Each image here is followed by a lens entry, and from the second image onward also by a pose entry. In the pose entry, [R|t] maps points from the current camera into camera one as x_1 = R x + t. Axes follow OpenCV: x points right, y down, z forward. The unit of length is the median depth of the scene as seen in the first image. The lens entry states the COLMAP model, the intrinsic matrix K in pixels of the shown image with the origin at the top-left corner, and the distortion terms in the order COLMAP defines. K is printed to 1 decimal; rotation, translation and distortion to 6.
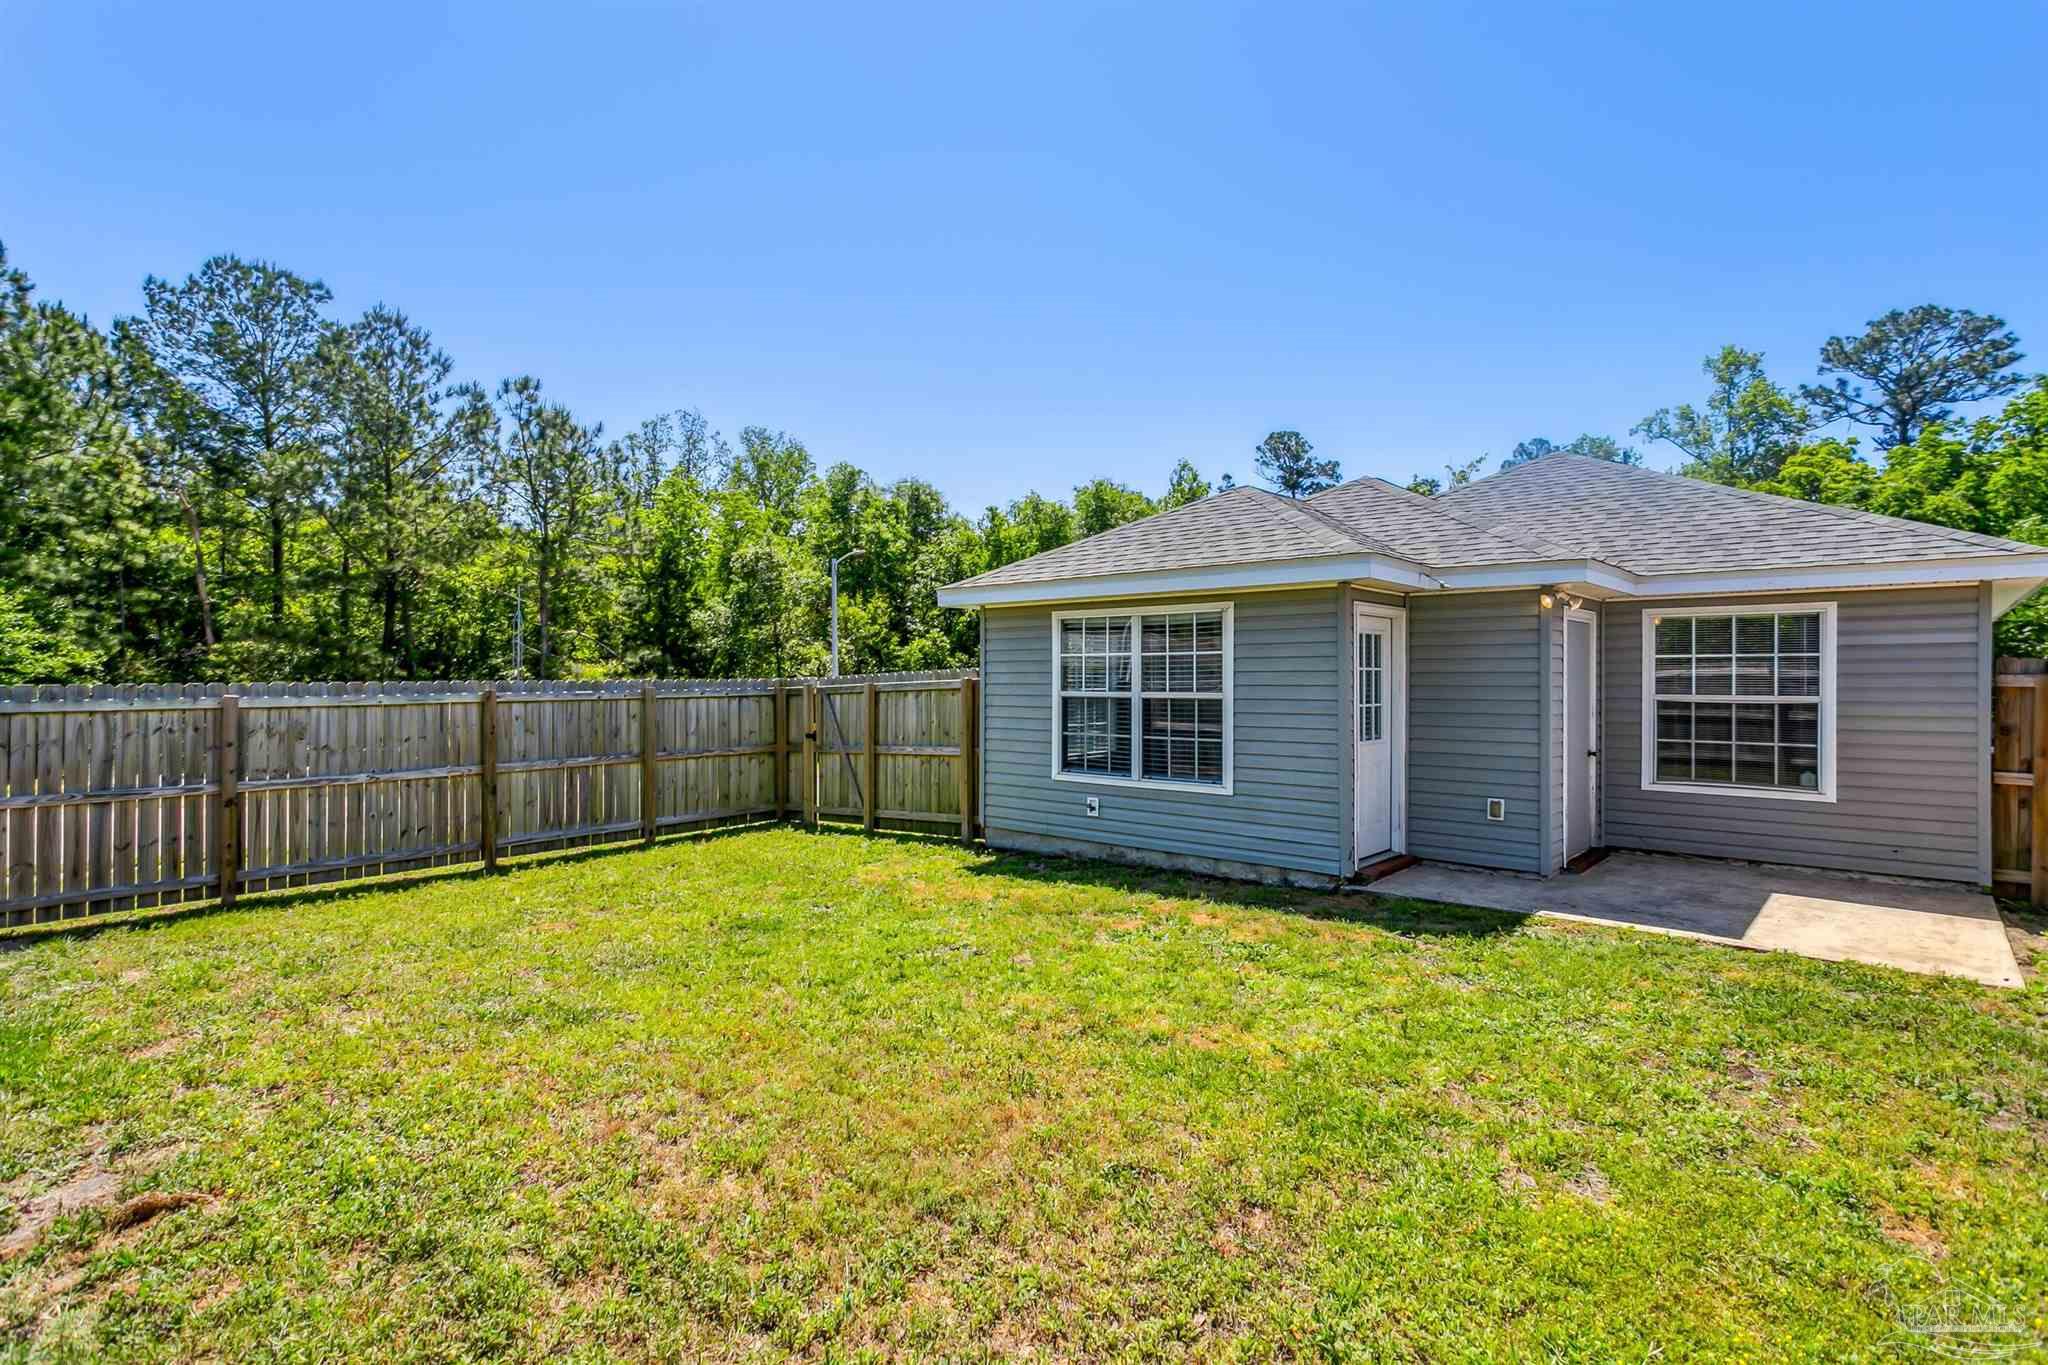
lens RADIAL K [[1012.4, 0, 1022.8], [0, 1012.4, 690.0], [0, 0, 1]] dist [0.005933, 0.000459]
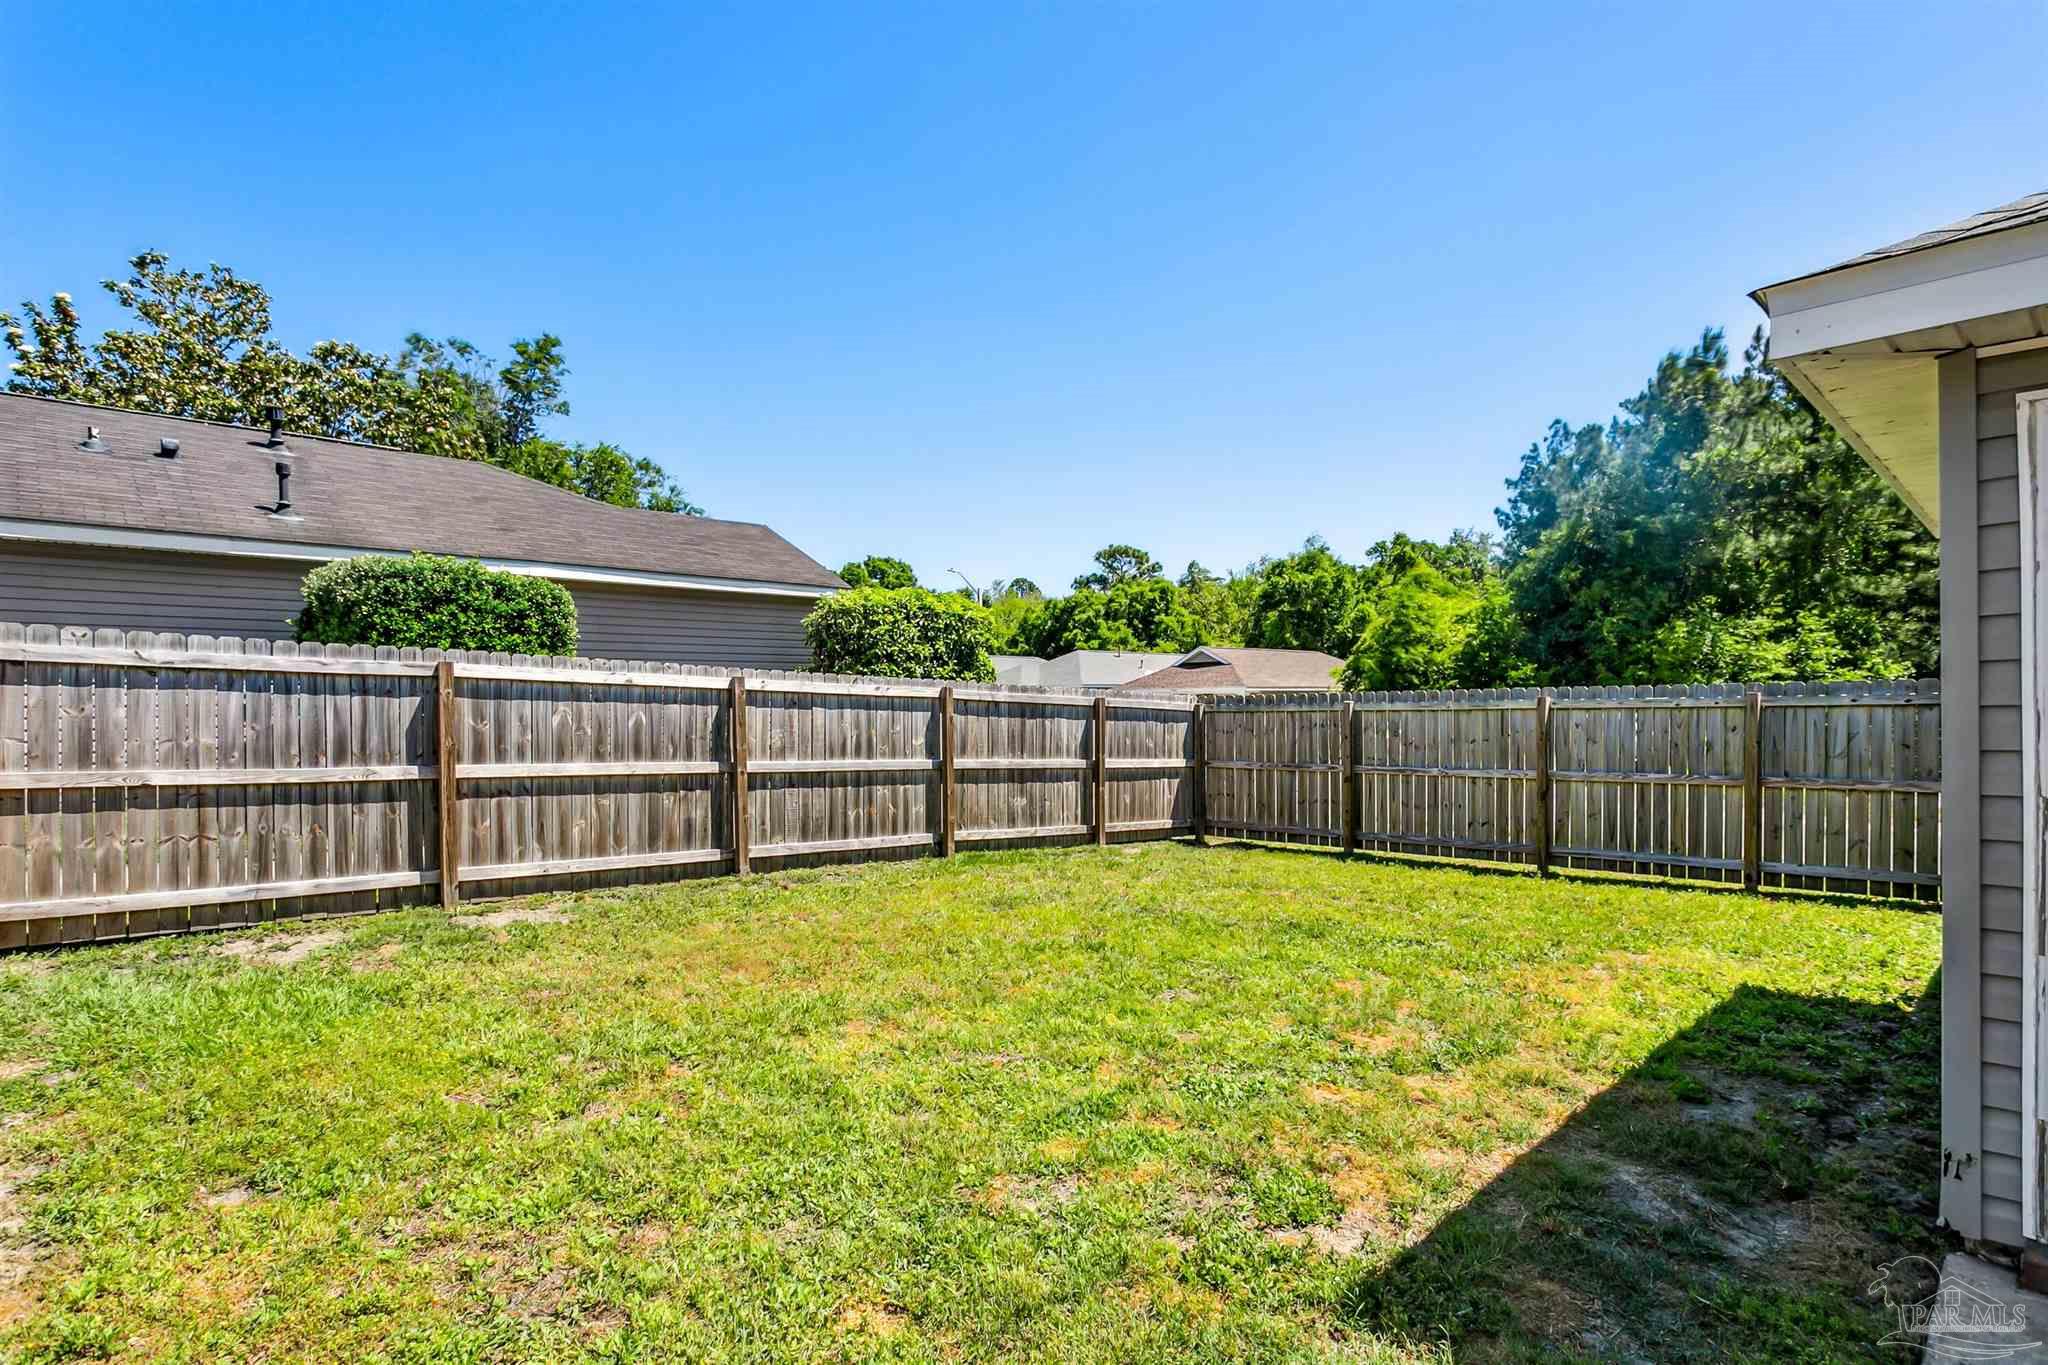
lens RADIAL K [[1012.4, 0, 1024.1], [0, 1012.4, 696.5], [0, 0, 1]] dist [0.005933, 0.000459]
pose [[-0.110477, -0.008848, -0.993839, 0.485254], [0.001528, 0.999958, -0.009073, 0.007789], [0.993878, -0.002521, -0.110458, 0.549695]]
